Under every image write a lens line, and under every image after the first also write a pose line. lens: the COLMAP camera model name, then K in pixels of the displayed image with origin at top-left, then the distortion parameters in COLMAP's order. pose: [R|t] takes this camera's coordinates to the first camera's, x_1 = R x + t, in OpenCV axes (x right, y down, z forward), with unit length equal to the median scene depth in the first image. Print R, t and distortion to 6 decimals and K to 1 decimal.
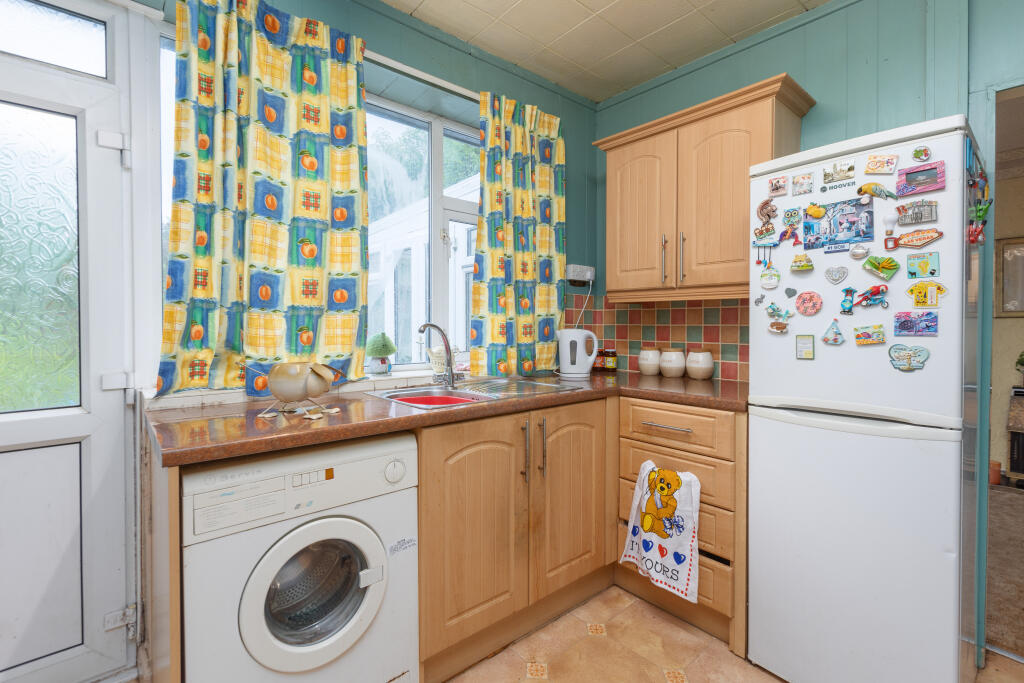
lens RADIAL K [[472.2, 0, 512.0], [0, 472.2, 331.4], [0, 0, 1]] dist [0.000321, 0.000129]
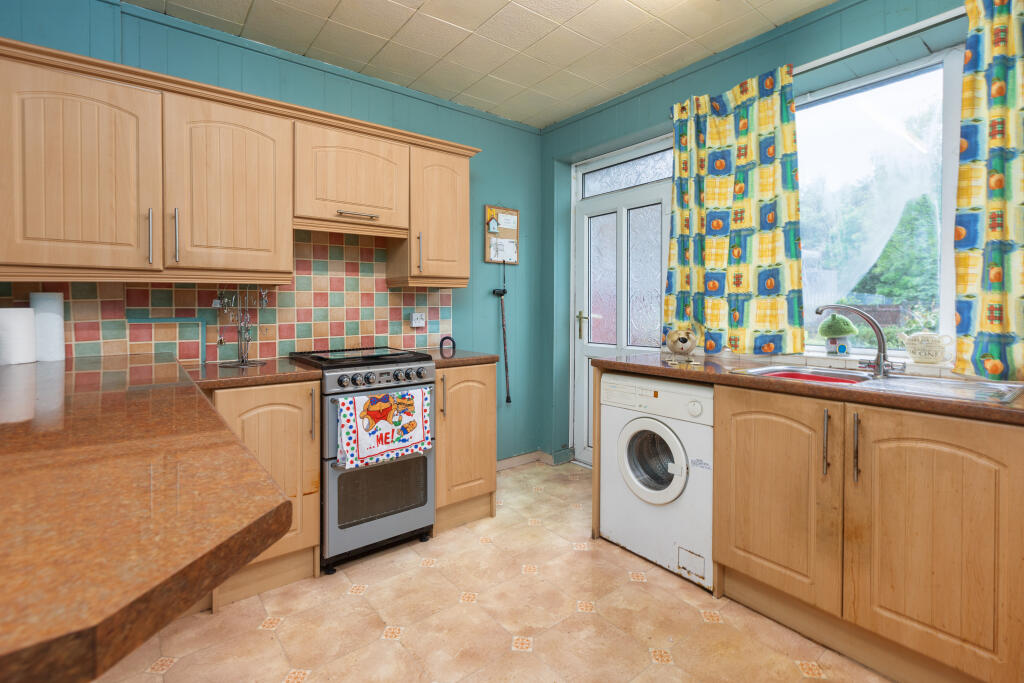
lens RADIAL K [[481.2, 0, 510.1], [0, 481.2, 312.6], [0, 0, 1]] dist [0.000032, 0.000072]
pose [[-0.054132, 0.008243, -0.998500, 1.014787], [-0.017687, 0.999801, 0.009213, 0.002563], [0.998377, 0.018159, -0.053975, 0.424250]]
